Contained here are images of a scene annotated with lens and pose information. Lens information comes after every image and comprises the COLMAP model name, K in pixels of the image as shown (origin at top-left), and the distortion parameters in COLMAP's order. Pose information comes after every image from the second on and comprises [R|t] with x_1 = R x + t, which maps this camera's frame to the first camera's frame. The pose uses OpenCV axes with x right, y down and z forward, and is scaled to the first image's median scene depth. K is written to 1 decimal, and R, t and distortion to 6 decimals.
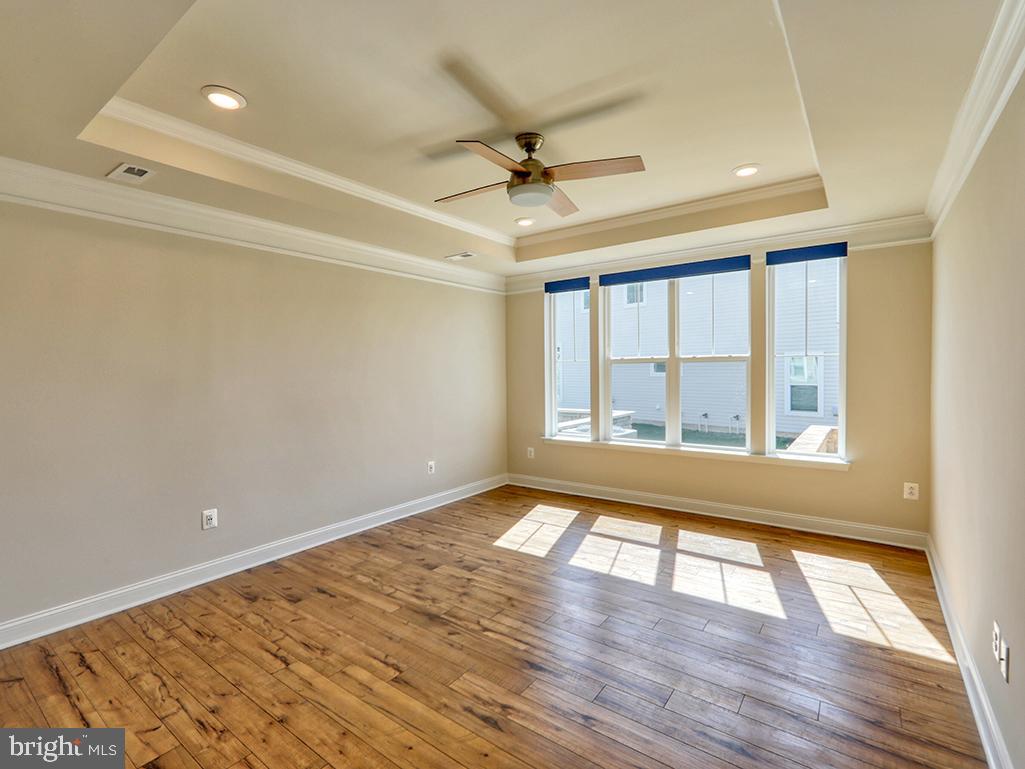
lens RADIAL K [[490.9, 0, 512.5], [0, 490.9, 384.5], [0, 0, 1]] dist [-0.003652, 0.000123]
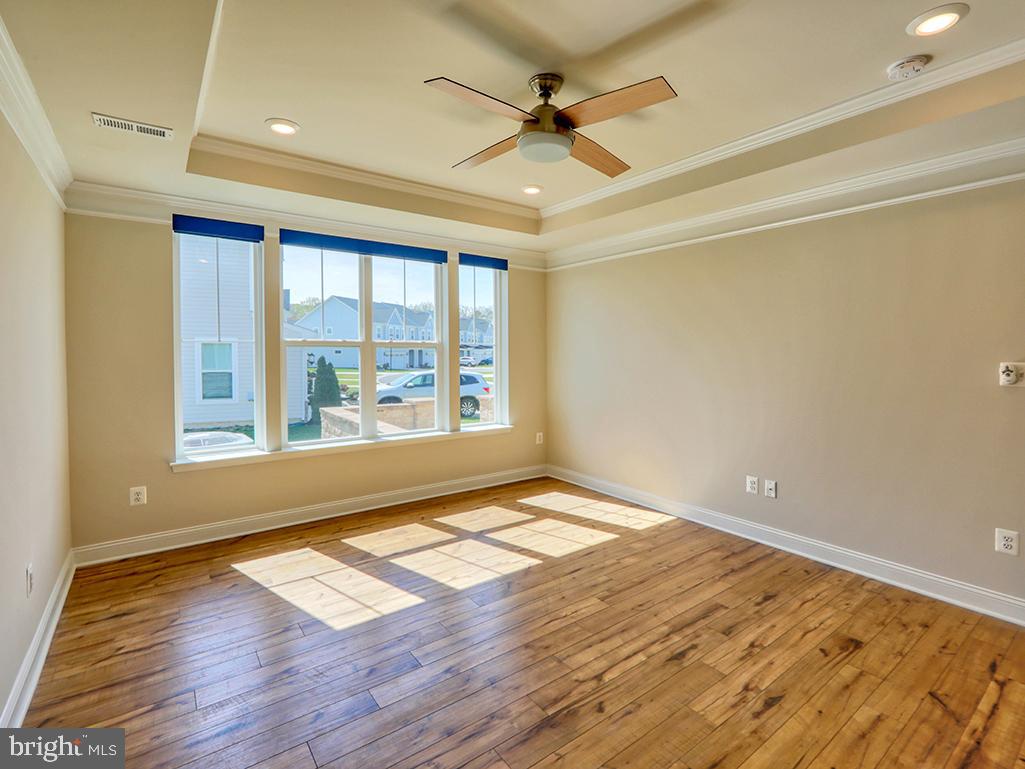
lens RADIAL K [[473.9, 0, 540.3], [0, 473.9, 361.9], [0, 0, 1]] dist [-0.009180, 0.001356]
pose [[0.289882, -0.007528, 0.957033, -0.526910], [0.025504, 0.999675, 0.000138, -0.011875], [-0.956723, 0.024368, 0.289979, 0.551345]]
